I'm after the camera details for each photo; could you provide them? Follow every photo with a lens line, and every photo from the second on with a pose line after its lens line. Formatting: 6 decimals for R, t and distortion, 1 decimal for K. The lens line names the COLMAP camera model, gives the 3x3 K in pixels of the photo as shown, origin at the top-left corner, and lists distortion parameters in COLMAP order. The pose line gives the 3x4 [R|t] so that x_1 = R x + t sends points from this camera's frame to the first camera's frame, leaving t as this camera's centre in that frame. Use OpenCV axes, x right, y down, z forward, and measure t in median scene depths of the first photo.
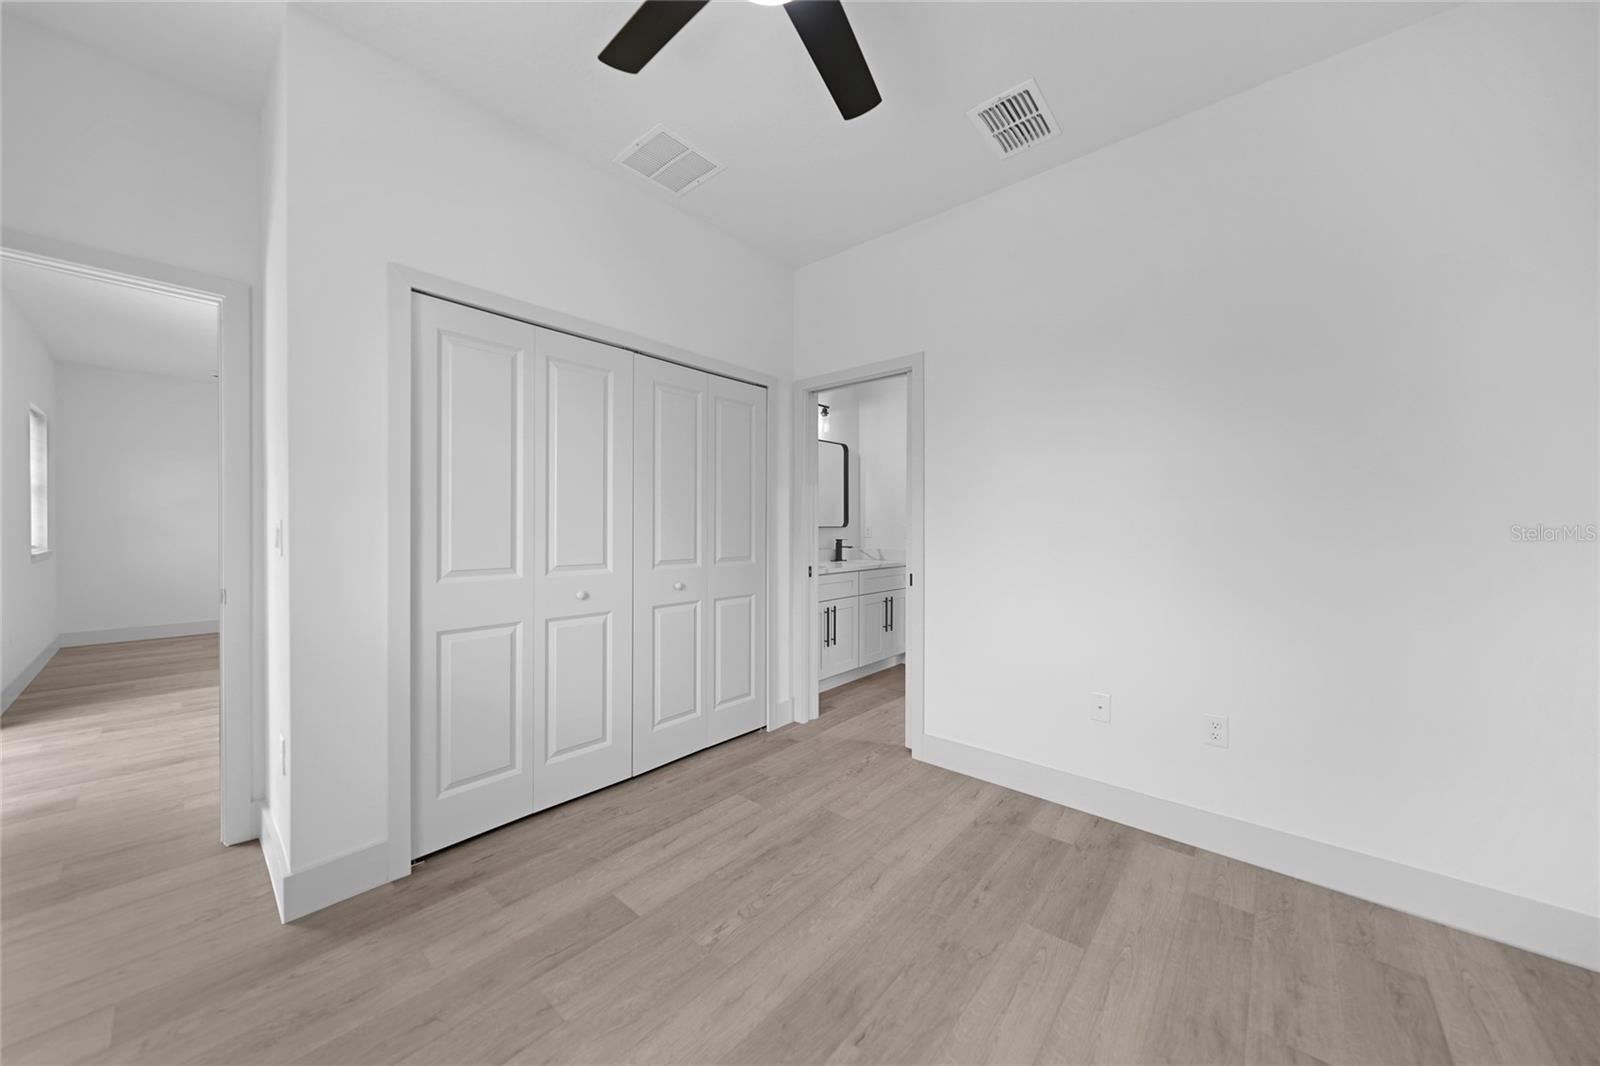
lens RADIAL K [[549.8, 0, 804.8], [0, 549.8, 517.1], [0, 0, 1]] dist [-0.012191, 0.002063]
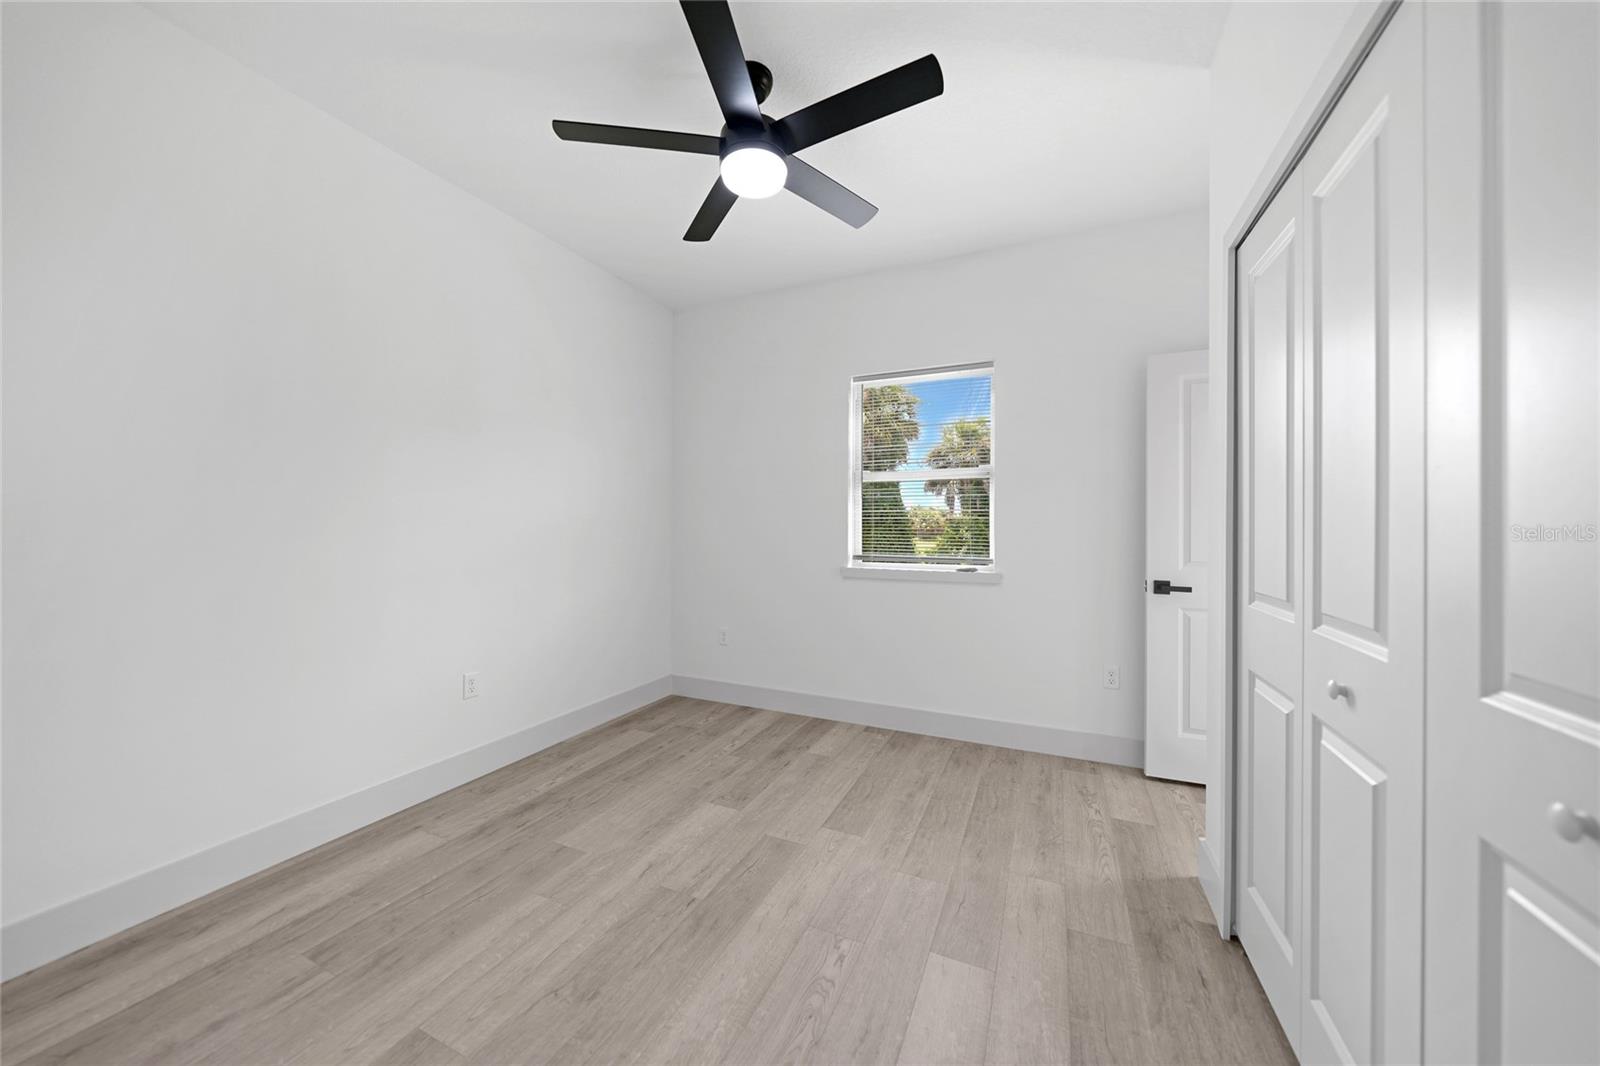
lens RADIAL K [[549.8, 0, 804.3], [0, 549.8, 528.6], [0, 0, 1]] dist [-0.012191, 0.002063]
pose [[-0.959232, -0.006946, -0.282536, 0.182322], [-0.002604, 0.999873, -0.015738, 0.031525], [0.282609, -0.014360, -0.959128, 1.975991]]
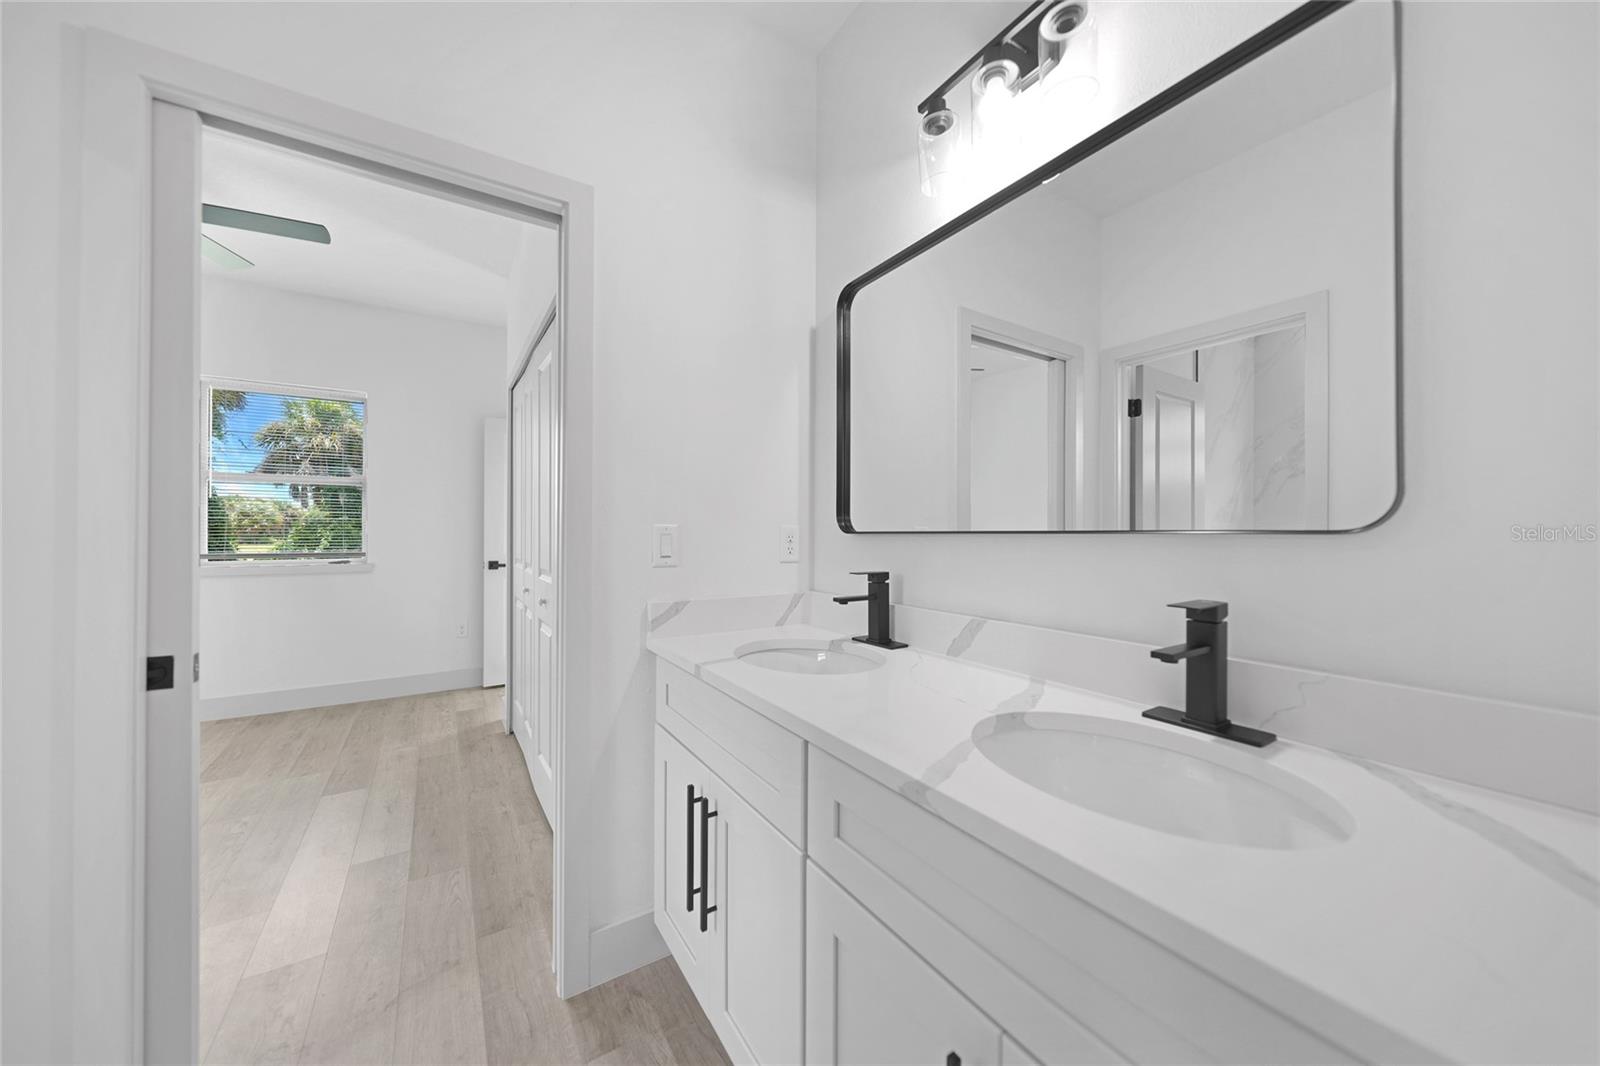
lens RADIAL K [[549.8, 0, 803.1], [0, 549.8, 527.5], [0, 0, 1]] dist [-0.012191, 0.002063]
pose [[-0.268731, -0.007949, -0.963182, 0.816427], [0.011057, 0.999875, -0.011337, 0.044737], [0.963152, -0.013697, -0.268609, 2.841342]]
